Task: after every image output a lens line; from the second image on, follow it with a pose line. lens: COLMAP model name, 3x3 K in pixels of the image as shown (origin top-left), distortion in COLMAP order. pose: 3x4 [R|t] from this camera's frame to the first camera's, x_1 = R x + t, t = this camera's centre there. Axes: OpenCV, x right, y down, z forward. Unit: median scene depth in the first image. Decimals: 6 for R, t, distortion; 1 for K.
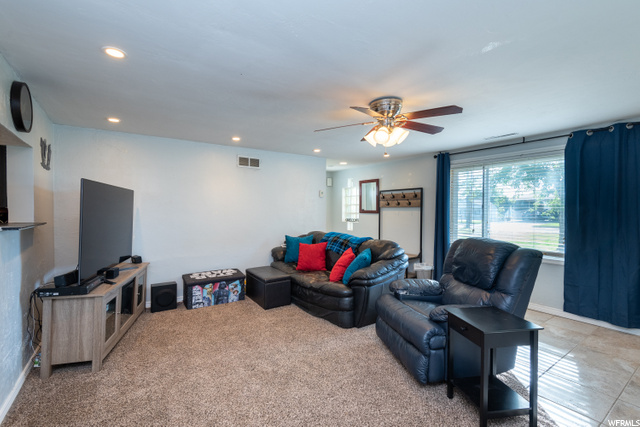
lens RADIAL K [[287.5, 0, 320.0], [0, 287.5, 213.5], [0, 0, 1]] dist [0.036373, -0.018172]
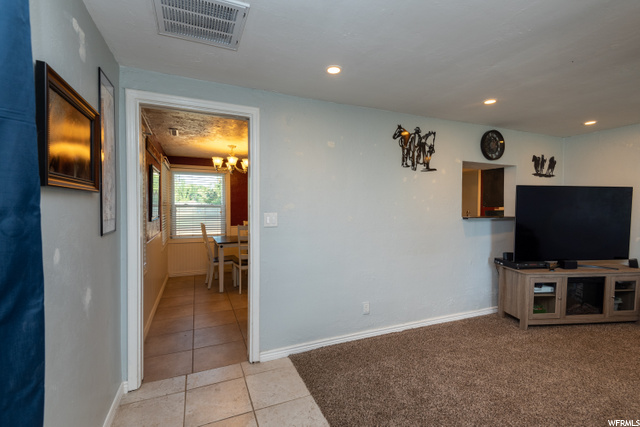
lens RADIAL K [[287.5, 0, 320.0], [0, 287.5, 213.5], [0, 0, 1]] dist [0.036373, -0.018172]
pose [[-0.196359, 0.023603, -0.980248, 0.467321], [-0.013429, 0.999552, 0.026758, -0.007510], [0.980440, 0.018418, -0.195954, 0.229158]]
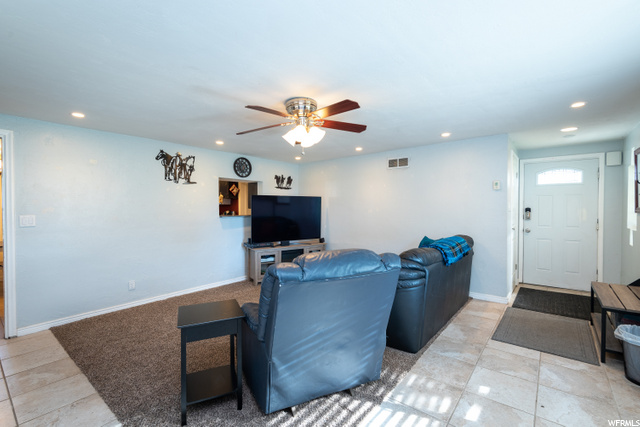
lens RADIAL K [[287.5, 0, 320.0], [0, 287.5, 213.5], [0, 0, 1]] dist [0.036373, -0.018172]
pose [[0.284013, 0.016090, -0.958685, 0.893167], [-0.005187, 0.999870, 0.015244, -0.011536], [0.958806, 0.000643, 0.284060, 0.565211]]
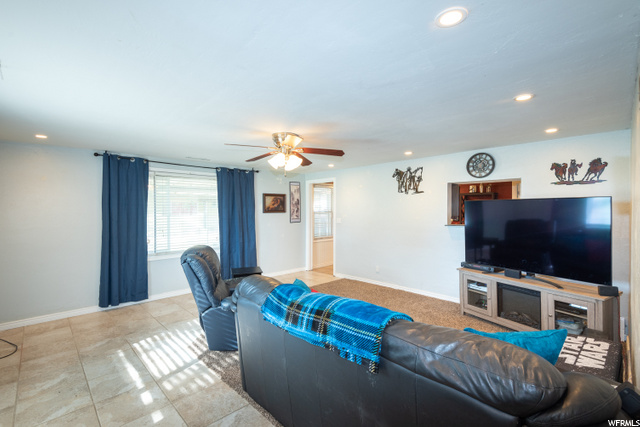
lens RADIAL K [[287.5, 0, 320.0], [0, 287.5, 213.5], [0, 0, 1]] dist [0.036373, -0.018172]
pose [[-0.985618, 0.005504, -0.168902, 0.212998], [0.001769, 0.999751, 0.022256, -0.054157], [0.168982, 0.021637, -0.985382, 1.646540]]
